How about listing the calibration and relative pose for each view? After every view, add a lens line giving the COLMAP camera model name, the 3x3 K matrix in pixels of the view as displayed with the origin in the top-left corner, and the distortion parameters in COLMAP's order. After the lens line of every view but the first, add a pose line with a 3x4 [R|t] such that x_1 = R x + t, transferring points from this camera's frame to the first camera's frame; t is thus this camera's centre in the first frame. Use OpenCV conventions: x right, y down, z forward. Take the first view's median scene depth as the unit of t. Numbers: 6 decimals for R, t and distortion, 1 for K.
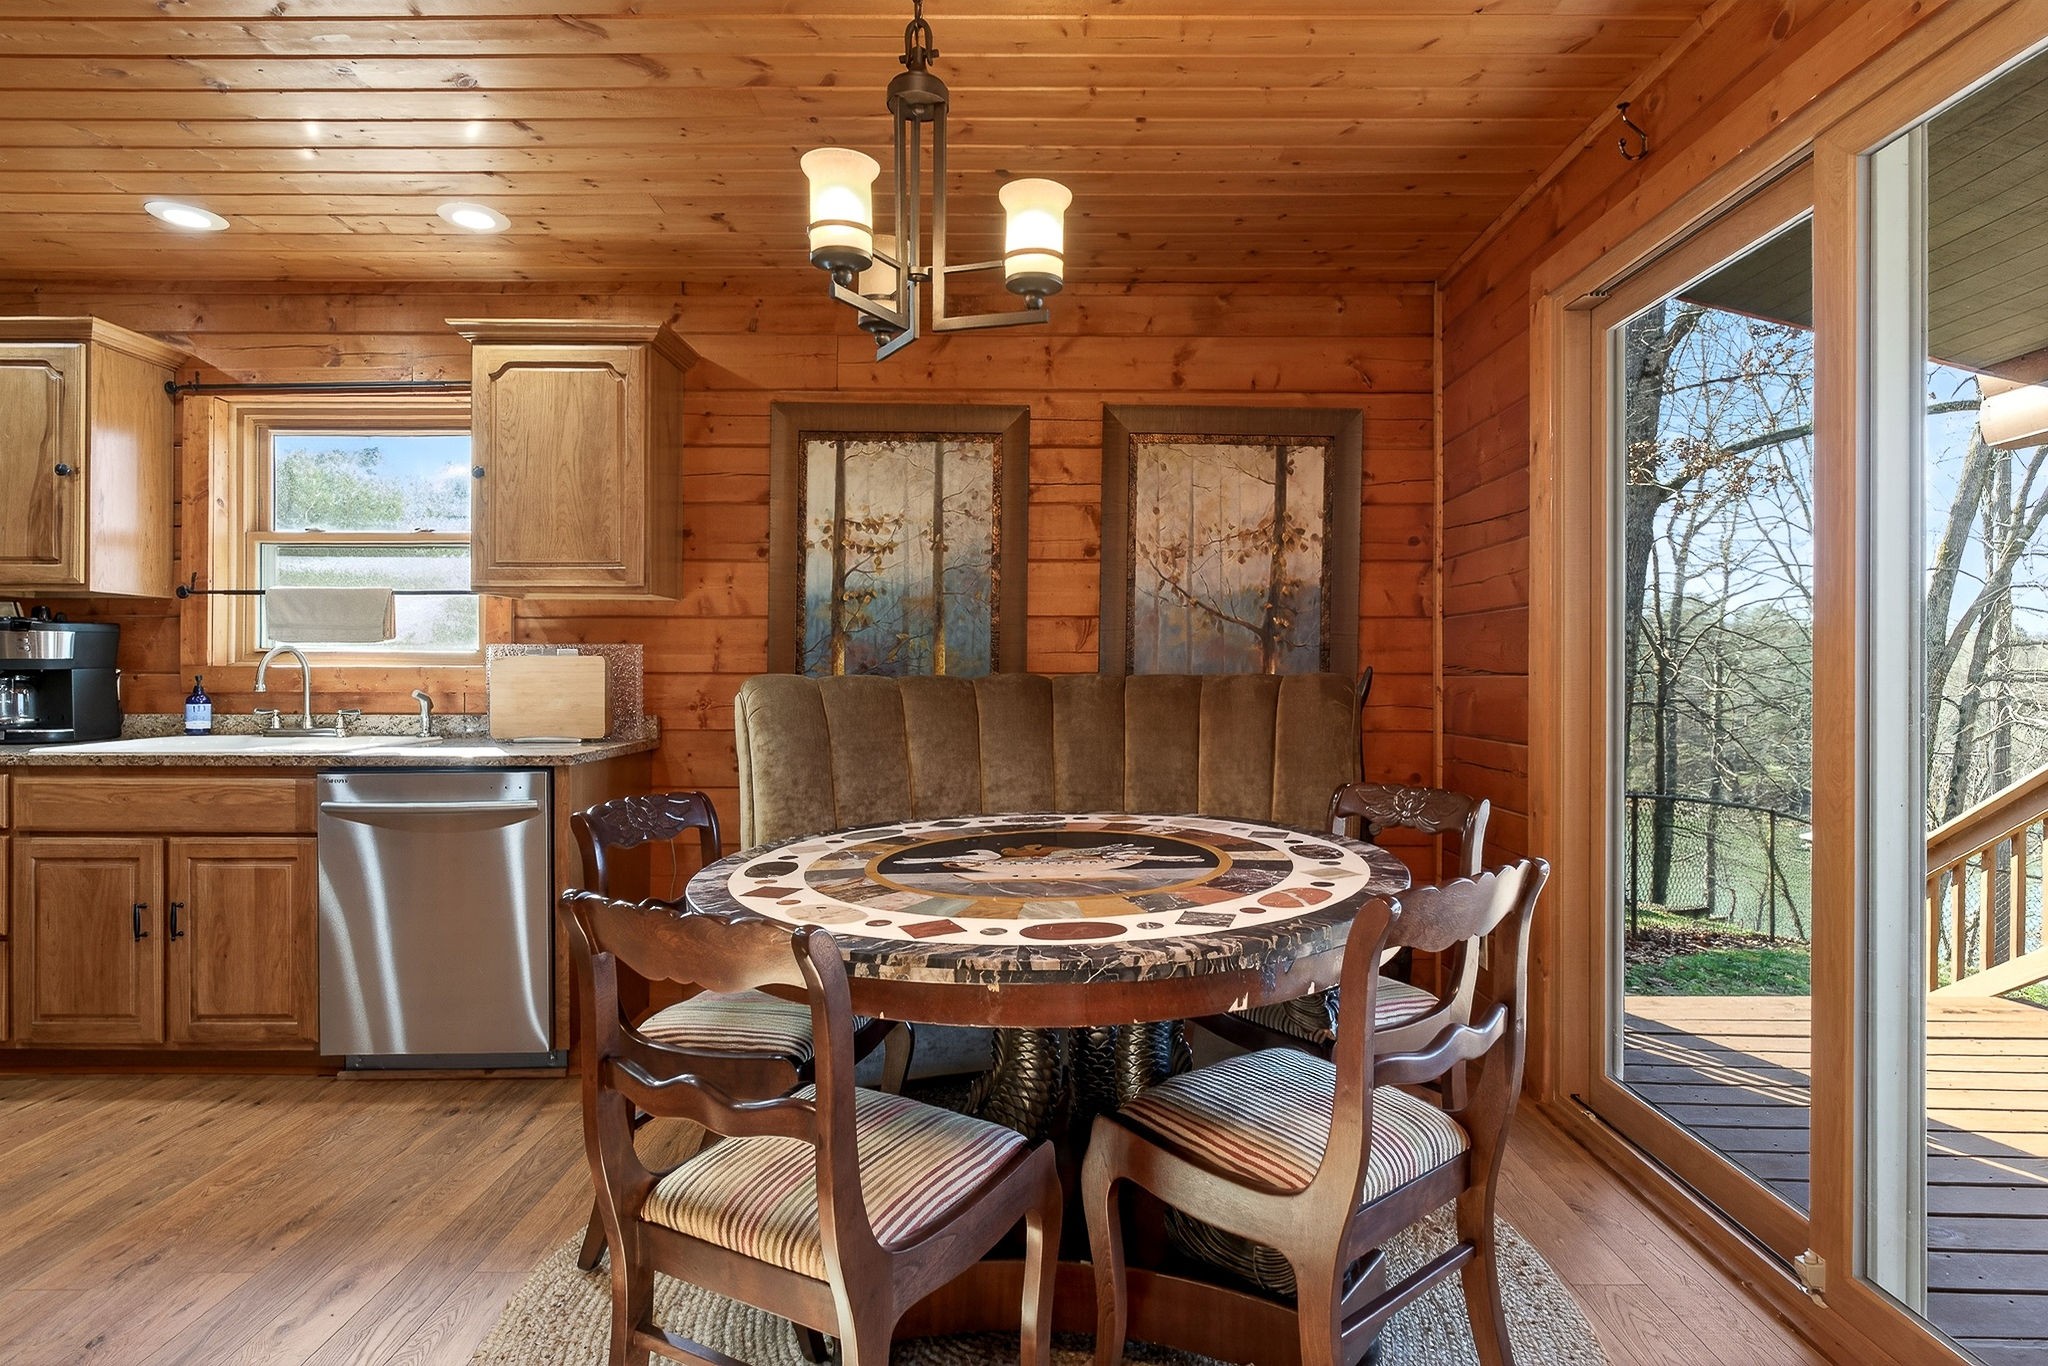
lens RADIAL K [[876.8, 0, 1027.4], [0, 876.8, 678.2], [0, 0, 1]] dist [-0.010259, -0.001457]
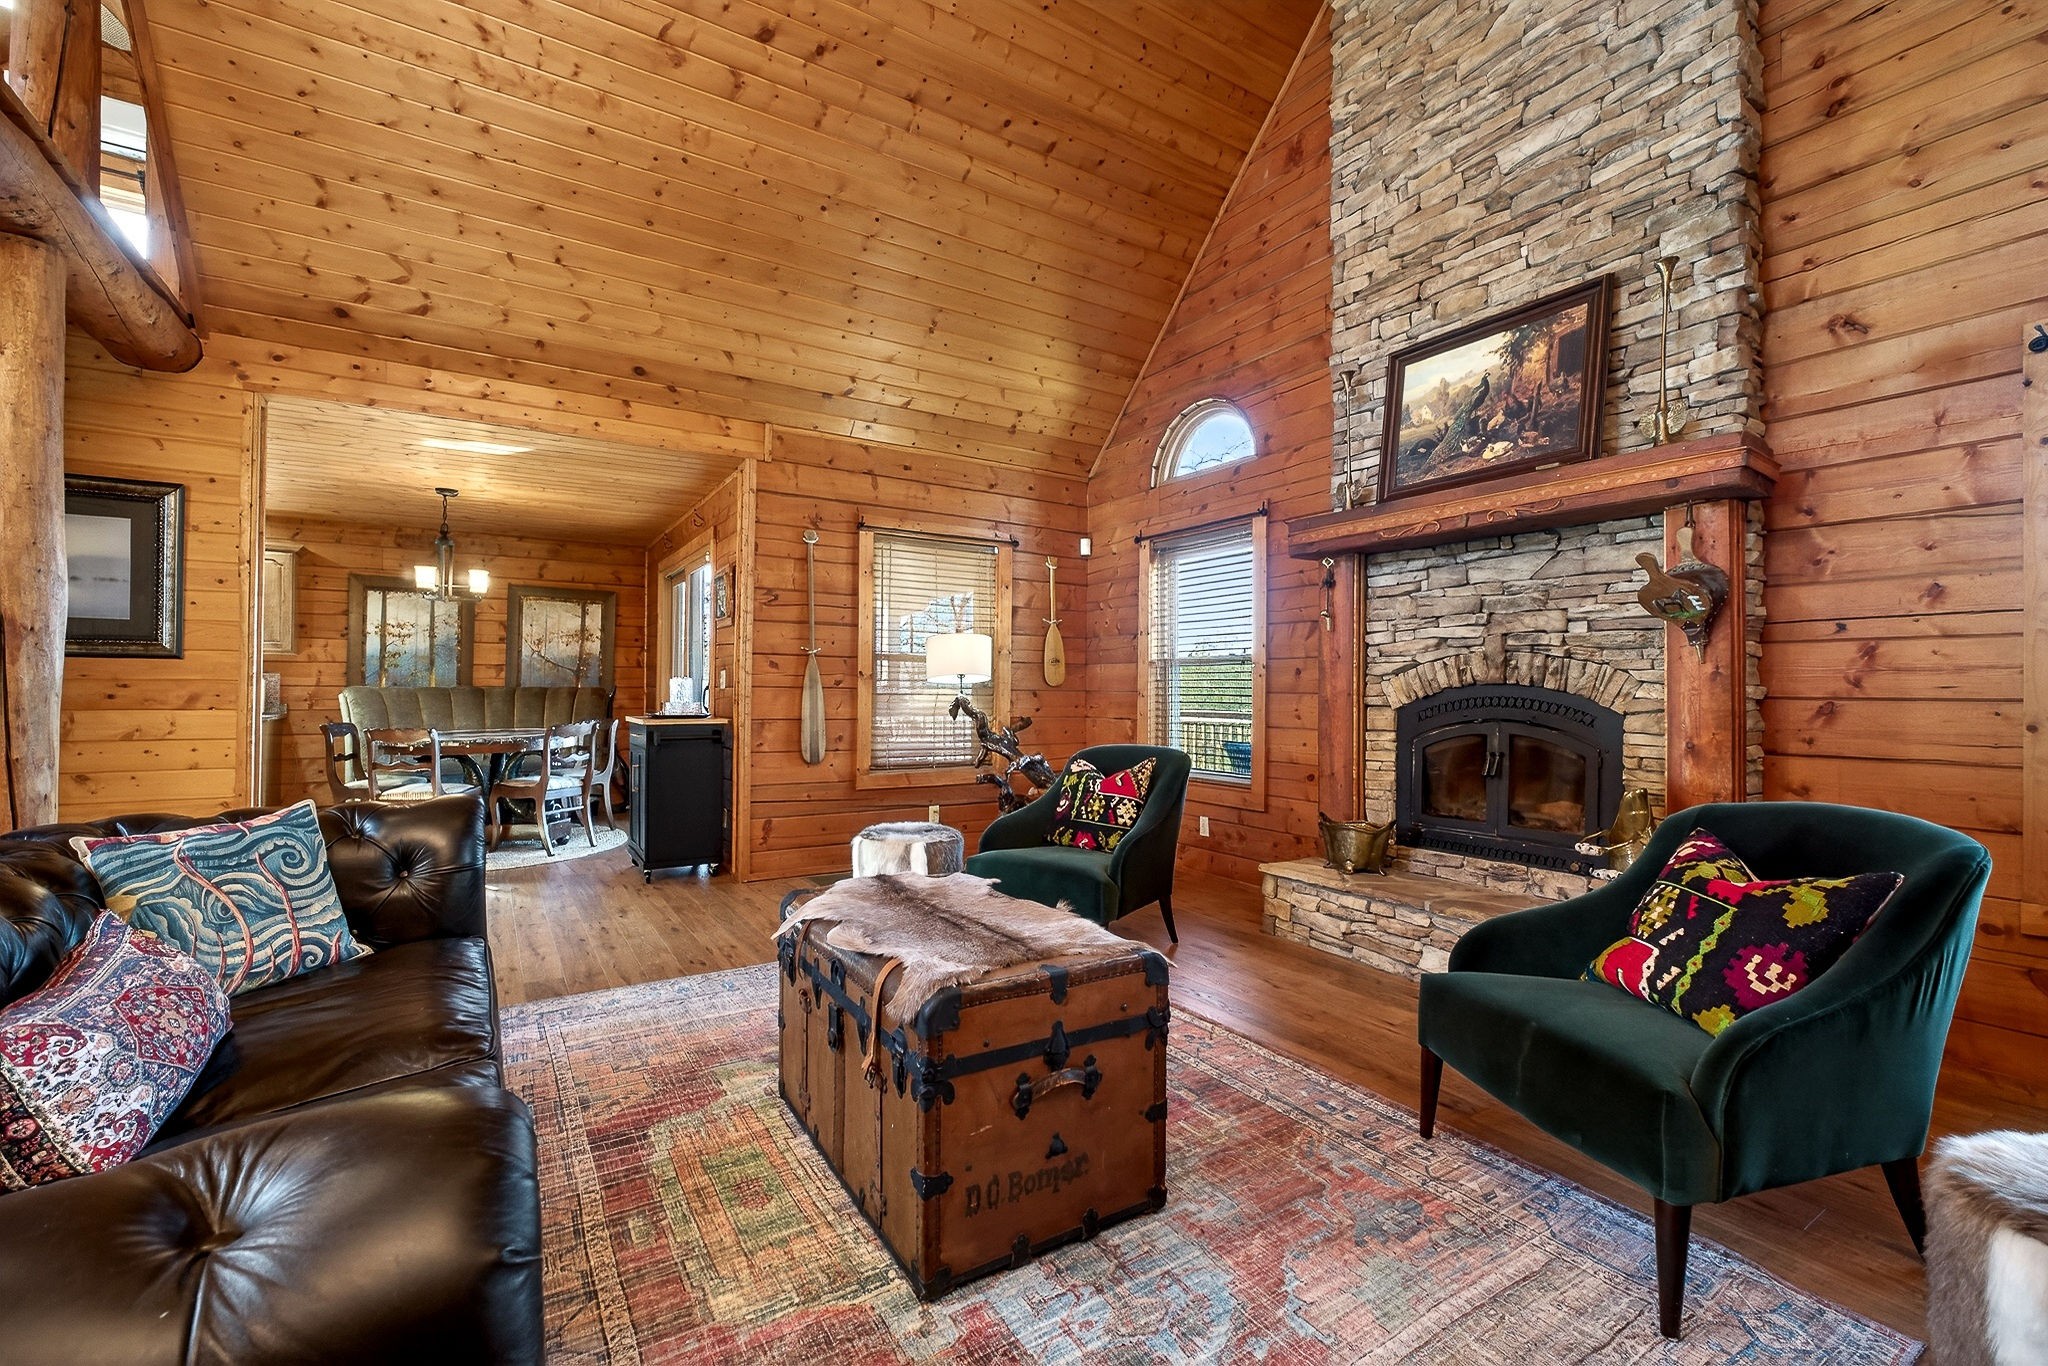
lens RADIAL K [[876.8, 0, 1020.8], [0, 876.8, 684.7], [0, 0, 1]] dist [-0.010259, -0.001457]
pose [[0.843318, 0.006634, 0.537373, -0.021268], [-0.003120, 0.999967, -0.007448, 0.002418], [-0.537405, 0.004605, 0.843312, -2.001980]]
